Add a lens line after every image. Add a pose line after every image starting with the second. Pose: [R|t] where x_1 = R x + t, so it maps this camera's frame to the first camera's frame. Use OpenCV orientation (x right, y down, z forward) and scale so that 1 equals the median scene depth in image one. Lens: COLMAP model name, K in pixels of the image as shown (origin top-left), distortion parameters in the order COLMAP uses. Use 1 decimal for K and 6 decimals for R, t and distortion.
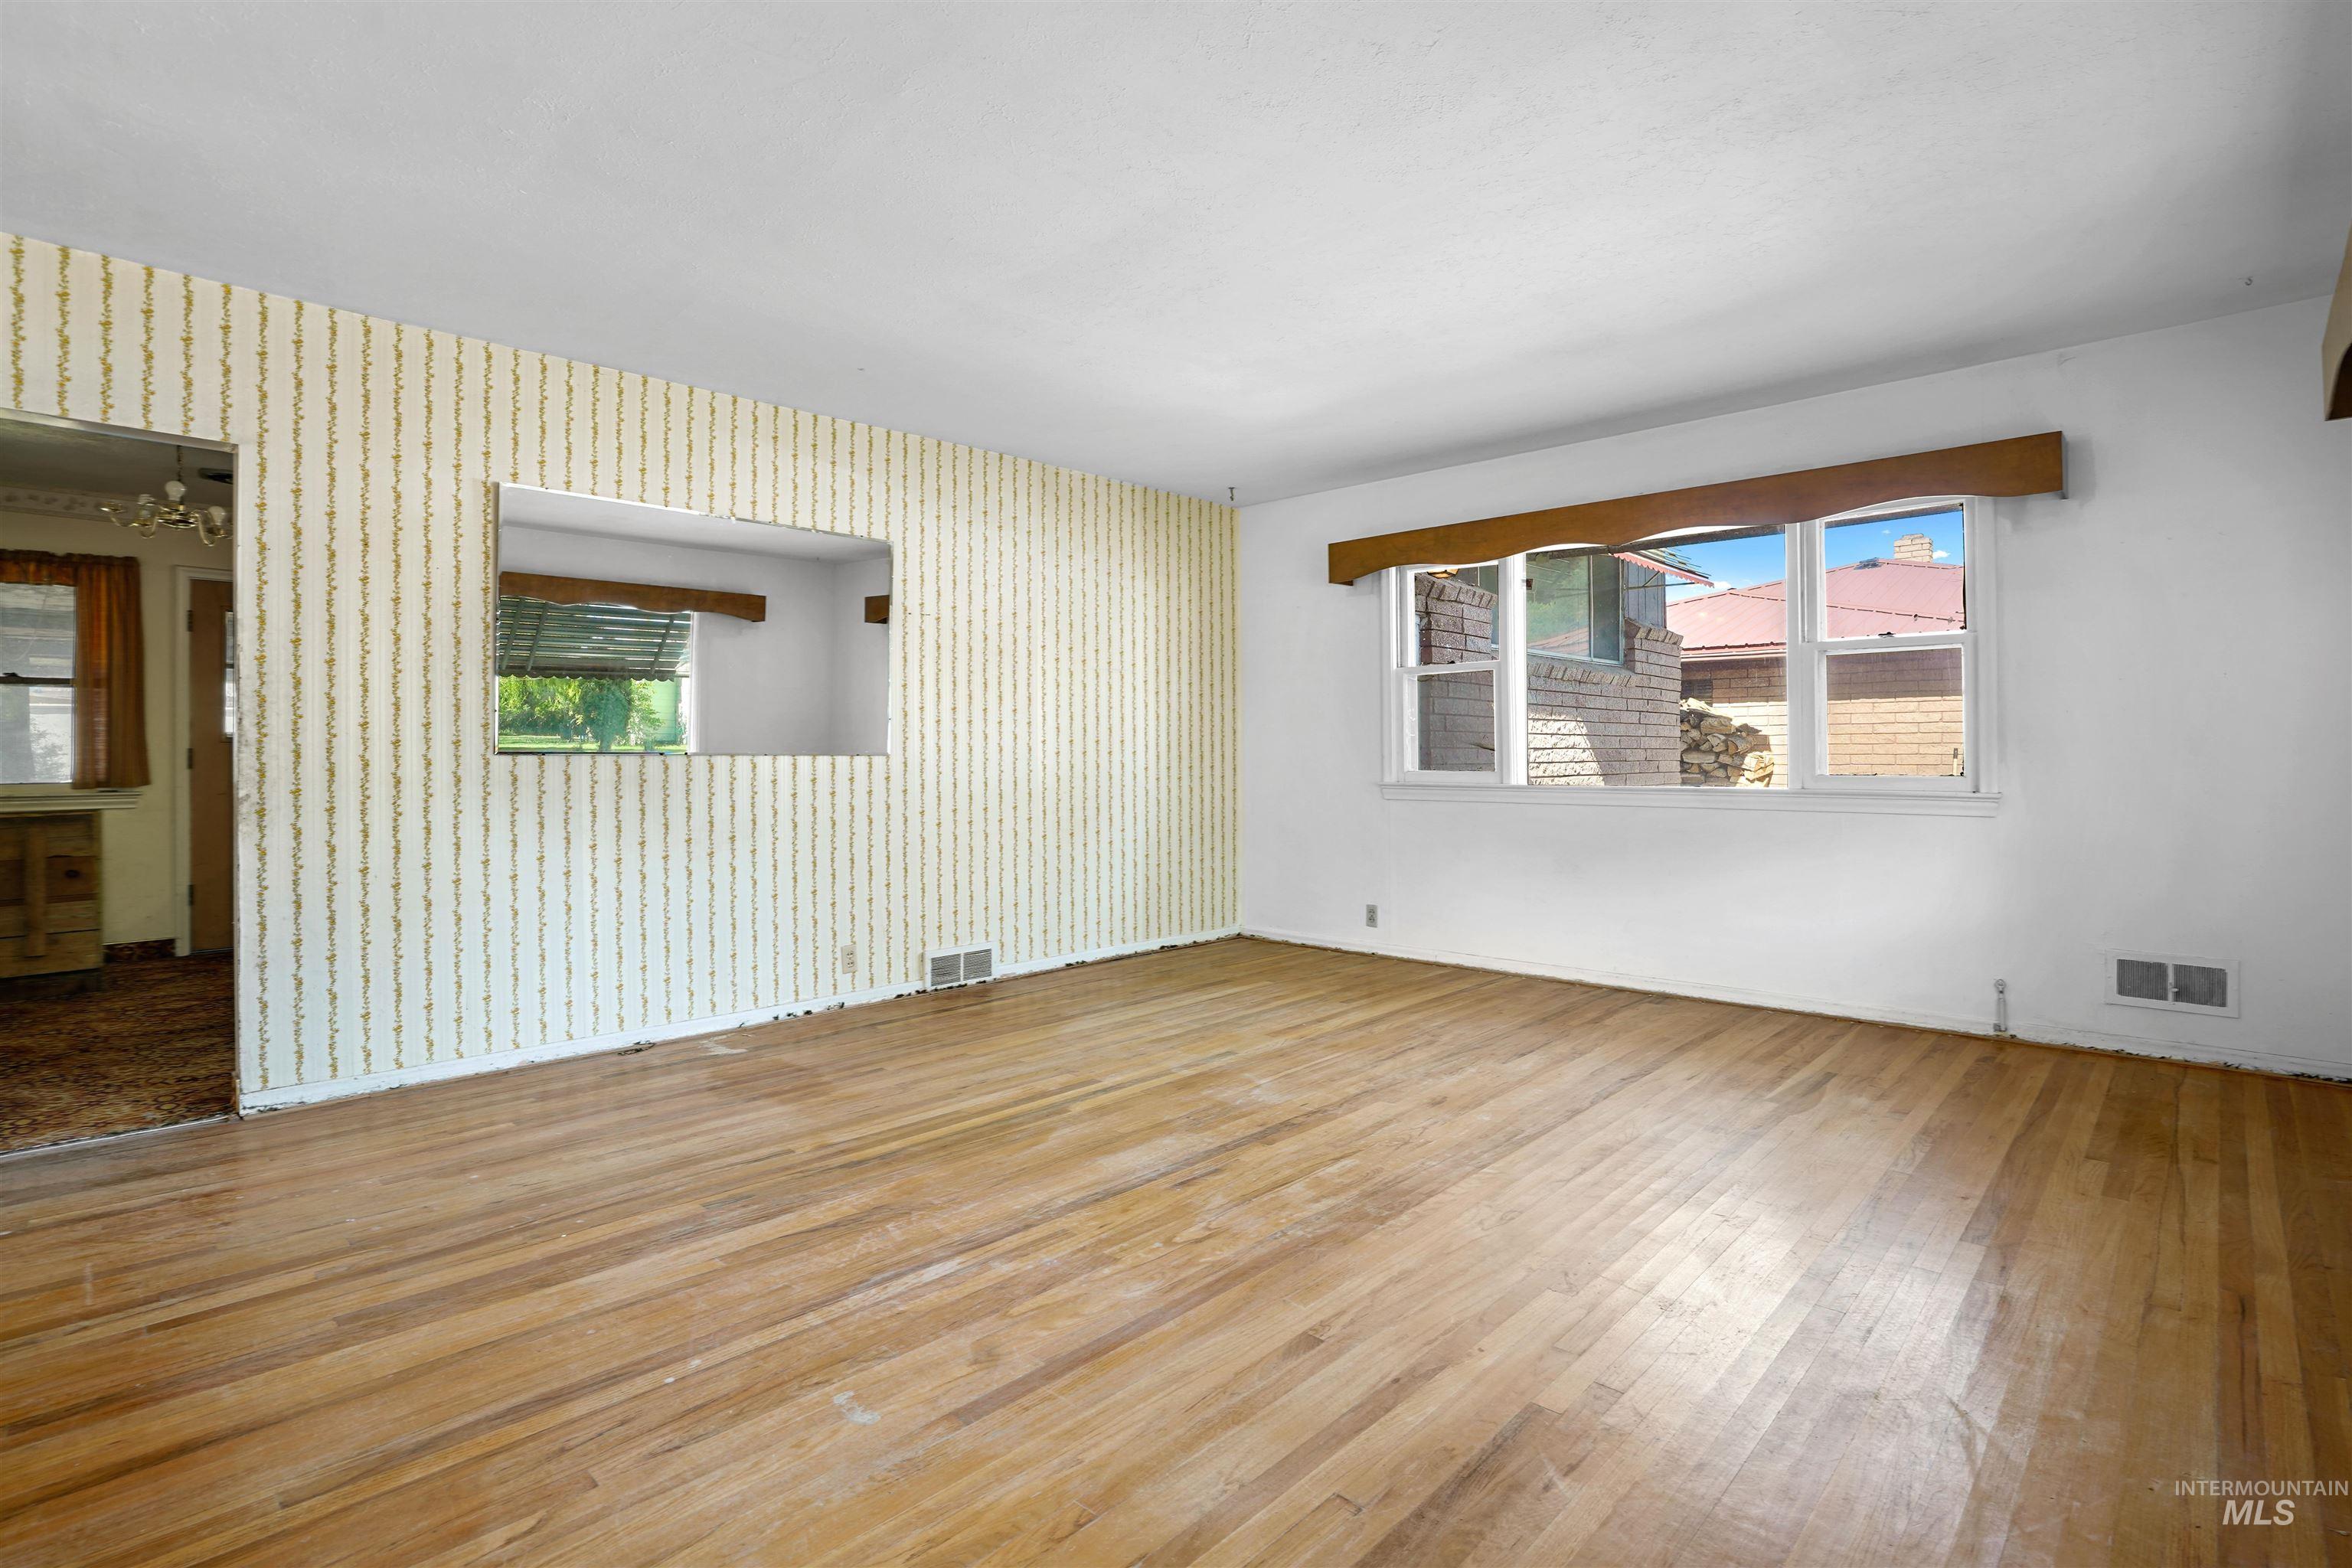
lens RADIAL K [[1116.4, 0, 1126.7], [0, 1116.4, 775.3], [0, 0, 1]] dist [-0.055320, 0.020325]
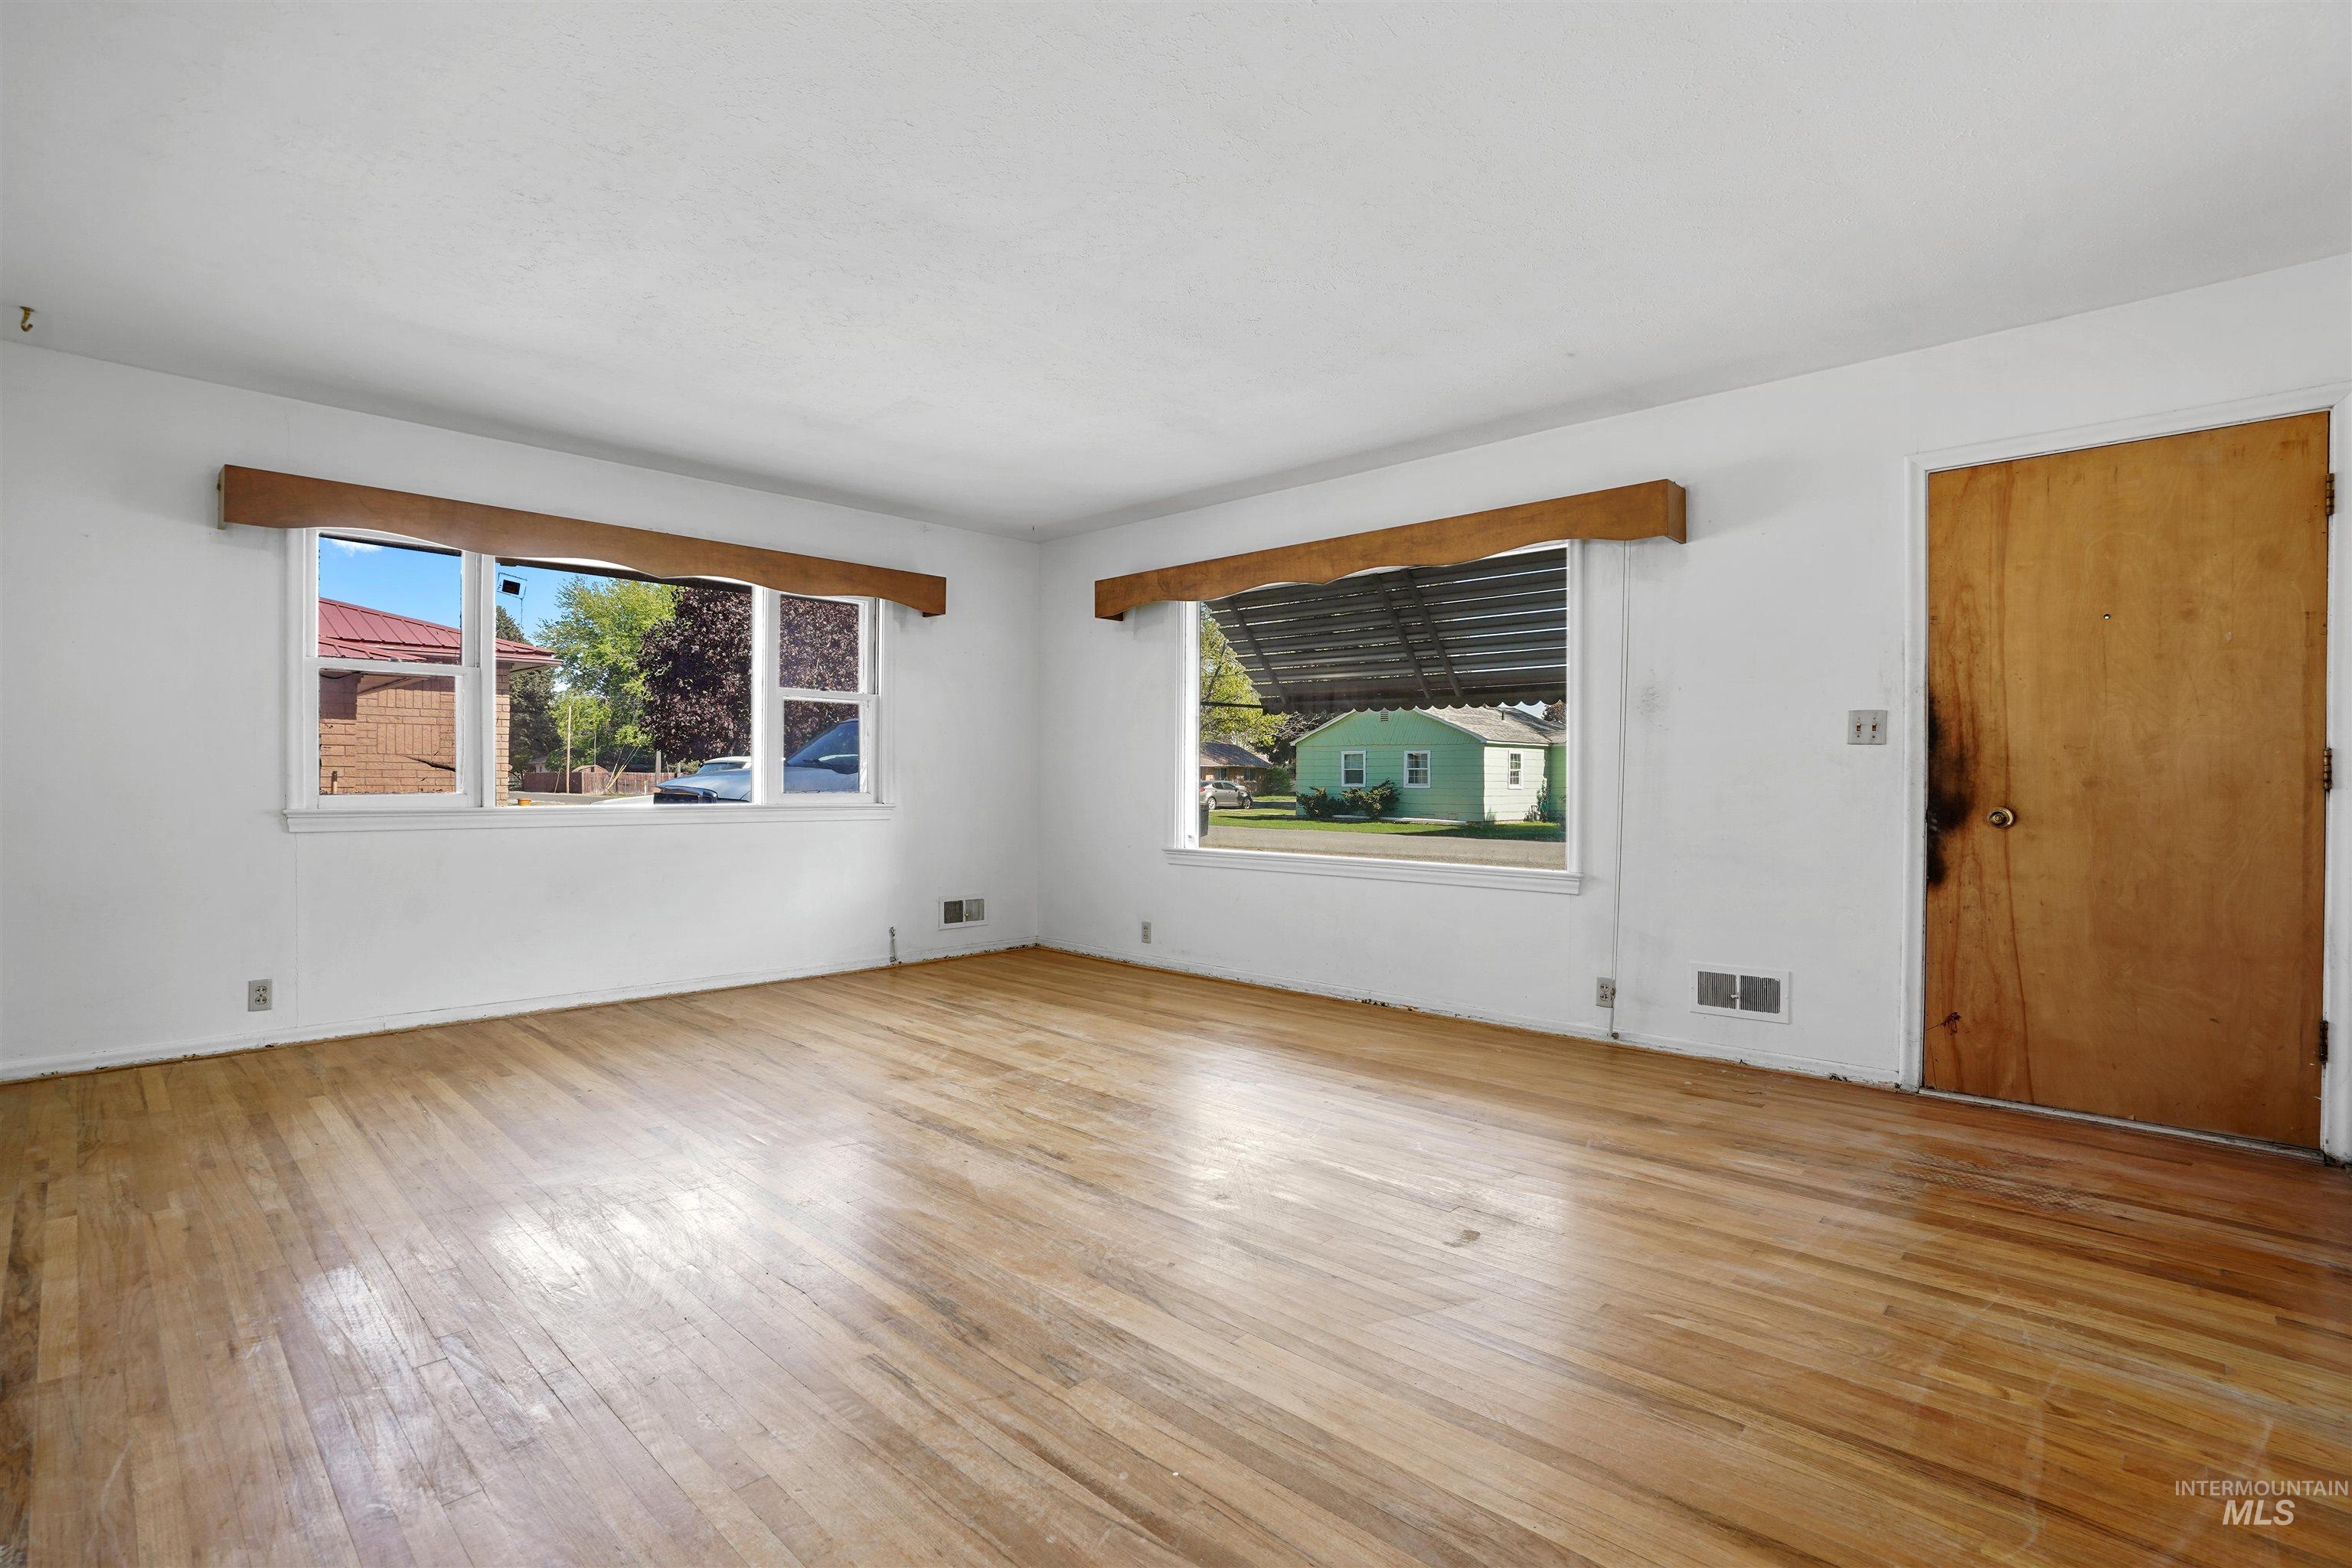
lens RADIAL K [[1111.1, 0, 1176.0], [0, 1111.1, 784.0], [0, 0, 1]] dist [-0.050947, 0.027671]
pose [[-0.031557, 0.002098, 0.999500, -1.047389], [0.009358, 0.999955, -0.001803, -0.008226], [-0.999458, 0.009297, -0.031575, 0.888196]]
